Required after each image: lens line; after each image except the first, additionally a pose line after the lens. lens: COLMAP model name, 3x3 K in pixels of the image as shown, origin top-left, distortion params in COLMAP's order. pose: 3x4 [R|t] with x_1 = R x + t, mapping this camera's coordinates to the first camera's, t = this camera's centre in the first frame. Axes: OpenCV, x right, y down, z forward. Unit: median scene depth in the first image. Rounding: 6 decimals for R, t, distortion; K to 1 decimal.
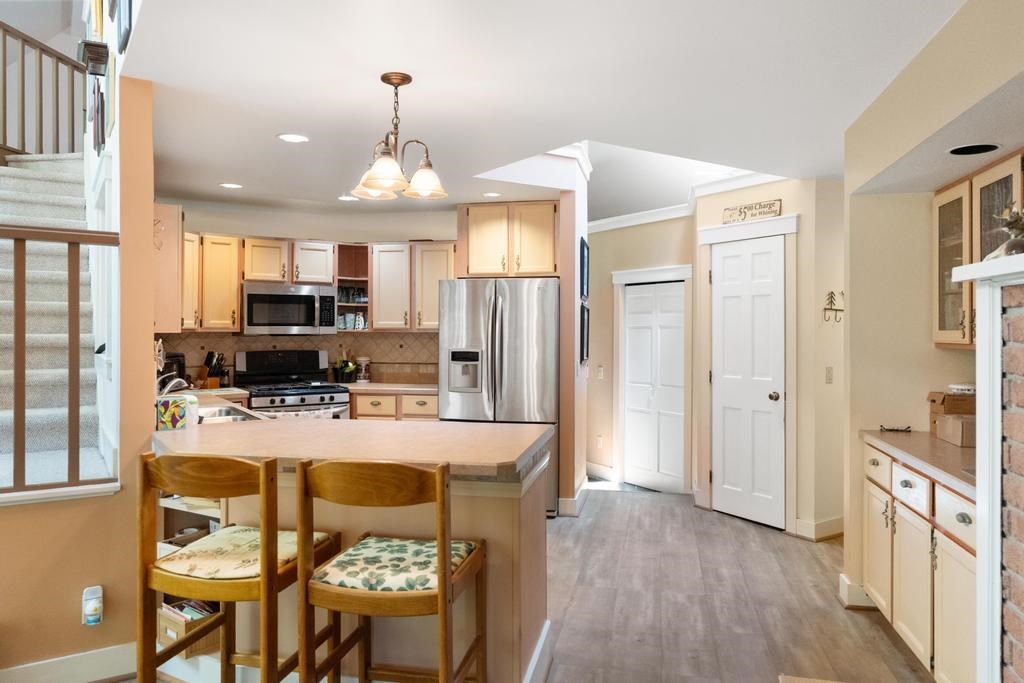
lens RADIAL K [[707.0, 0, 510.1], [0, 707.0, 328.8], [0, 0, 1]] dist [-0.005074, -0.000040]
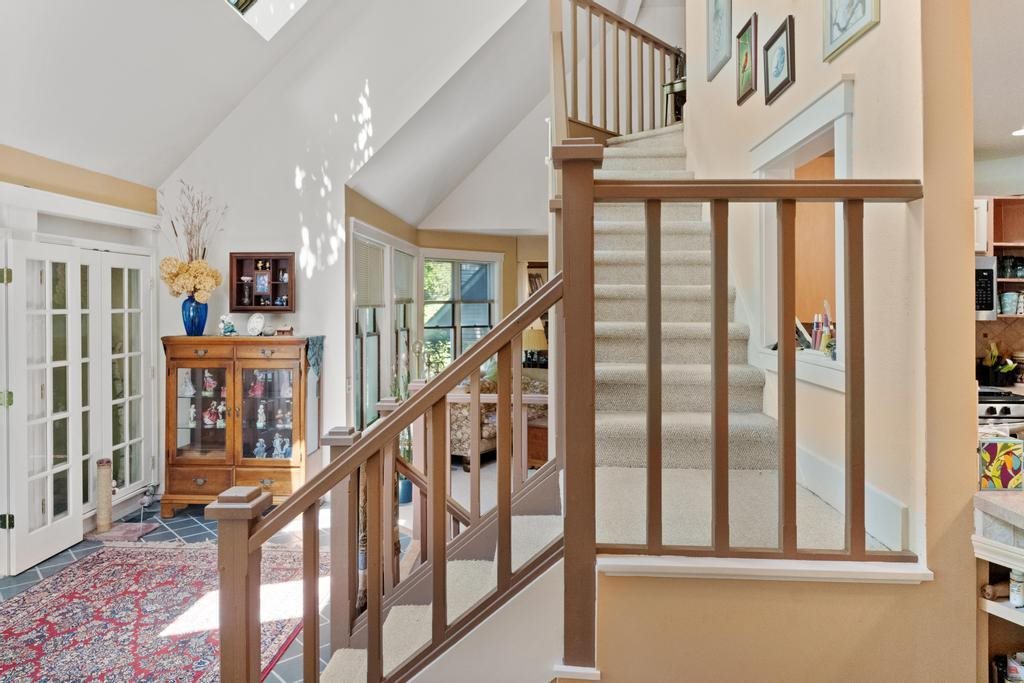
lens RADIAL K [[679.3, 0, 512.9], [0, 679.3, 301.7], [0, 0, 1]] dist [0.001235, 0.003341]
pose [[0.808565, -0.004643, -0.588388, -0.265387], [0.002591, 0.999987, -0.004329, -0.012022], [0.588401, 0.001976, 0.808567, 0.147951]]
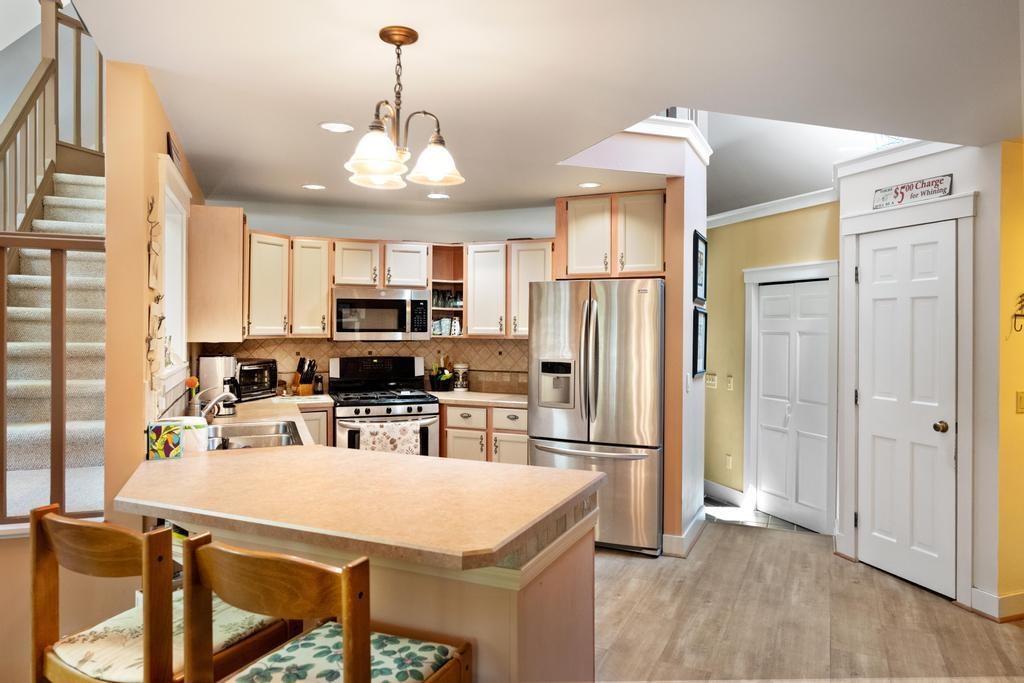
lens RADIAL K [[683.4, 0, 512.5], [0, 683.4, 327.2], [0, 0, 1]] dist [-0.001500, -0.000076]
pose [[0.974868, 0.003304, -0.222761, 0.074919], [-0.002859, 0.999993, 0.002319, -0.014009], [0.222767, -0.001624, 0.974870, 0.148751]]
